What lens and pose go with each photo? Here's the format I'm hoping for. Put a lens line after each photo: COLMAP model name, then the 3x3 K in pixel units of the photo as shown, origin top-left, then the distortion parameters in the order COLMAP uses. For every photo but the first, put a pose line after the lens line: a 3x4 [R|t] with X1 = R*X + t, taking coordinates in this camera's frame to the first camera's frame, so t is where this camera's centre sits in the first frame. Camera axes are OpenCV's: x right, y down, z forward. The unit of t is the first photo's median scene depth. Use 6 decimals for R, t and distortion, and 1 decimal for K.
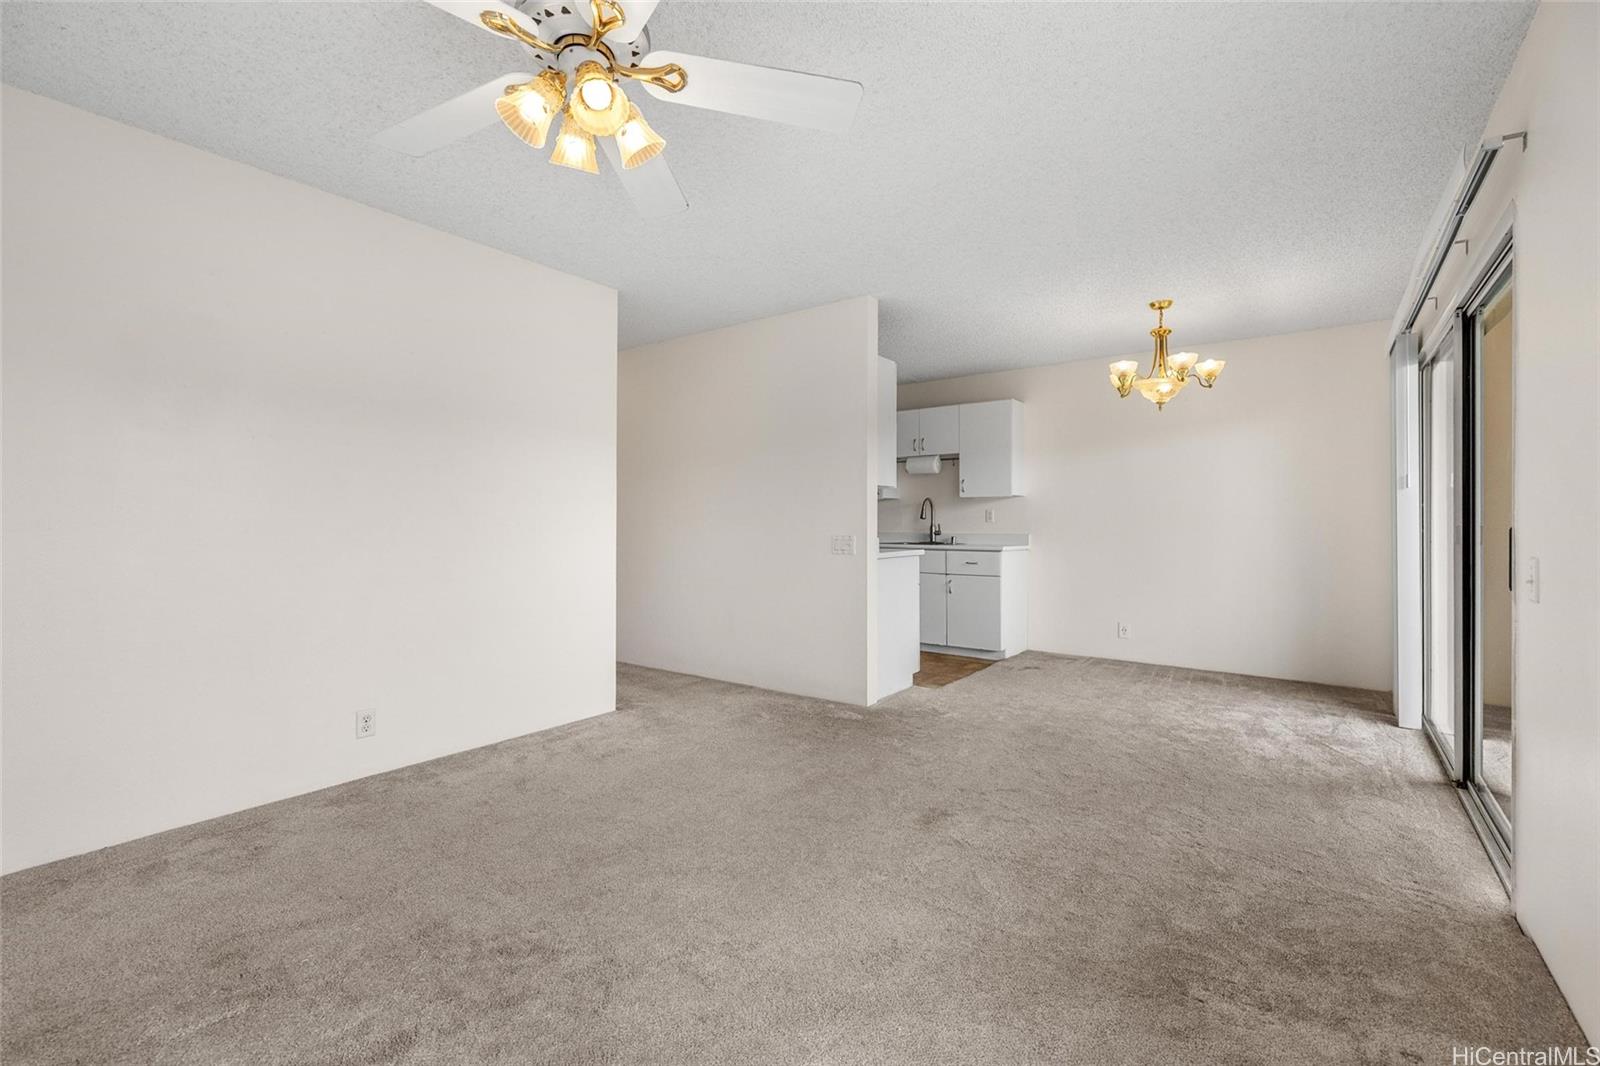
lens RADIAL K [[684.6, 0, 802.2], [0, 684.6, 540.5], [0, 0, 1]] dist [-0.030648, 0.000309]
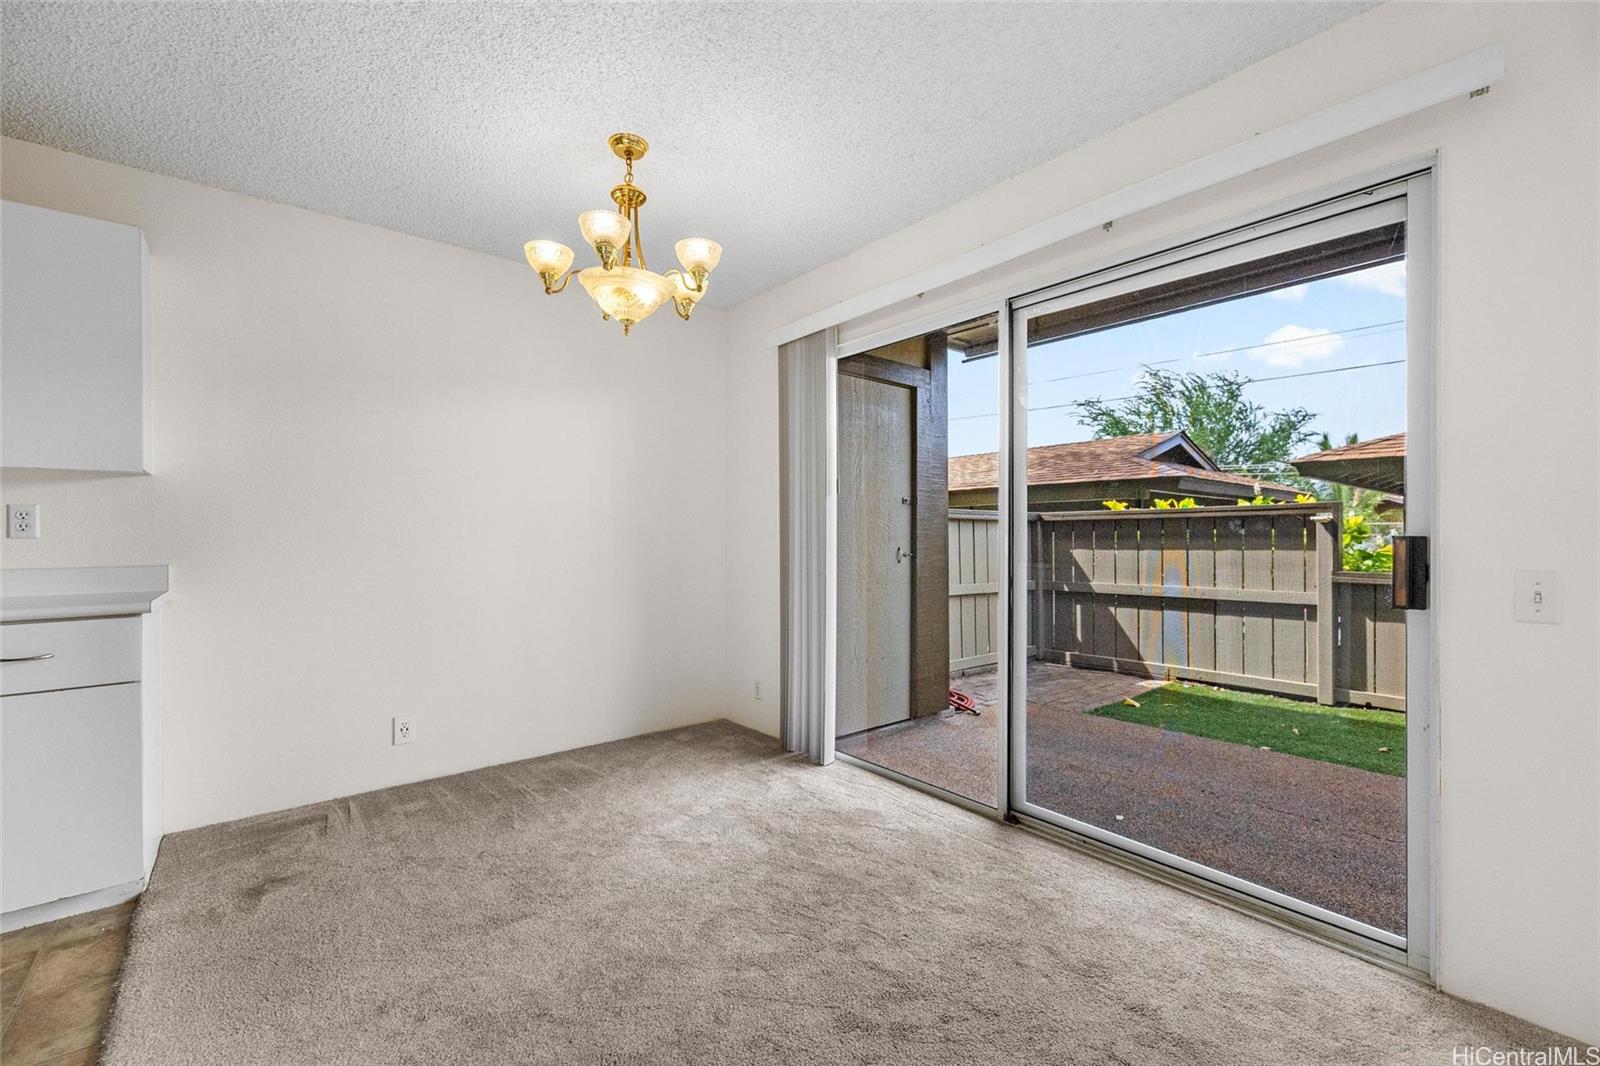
lens RADIAL K [[685.9, 0, 800.0], [0, 685.9, 533.0], [0, 0, 1]] dist [0.000509, 0.000188]
pose [[0.233586, -0.003390, 0.972330, 0.007094], [0.032888, 0.999449, -0.004417, -0.020313], [-0.971780, 0.033009, 0.233569, 0.722894]]
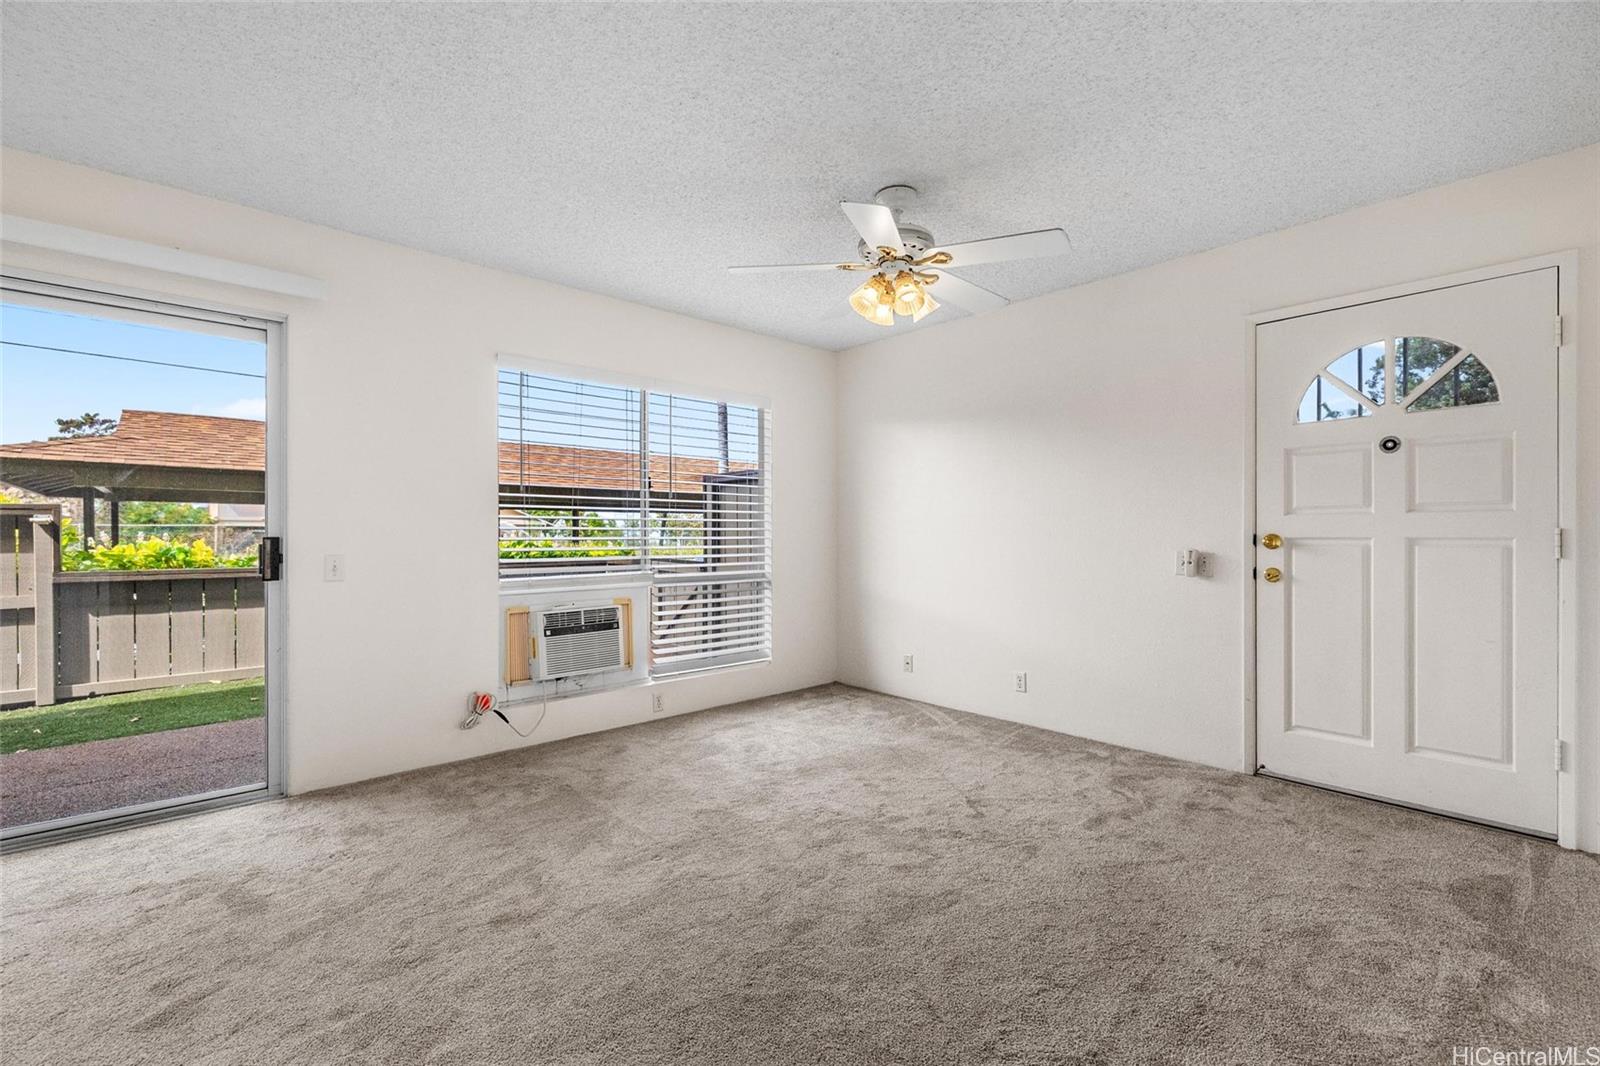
lens RADIAL K [[684.6, 0, 802.2], [0, 684.6, 540.5], [0, 0, 1]] dist [-0.030648, 0.000309]
pose [[-0.981156, -0.010206, 0.192946, -0.156788], [-0.004300, 0.999510, 0.031003, -0.027419], [-0.193168, 0.029589, -0.980719, 1.018523]]
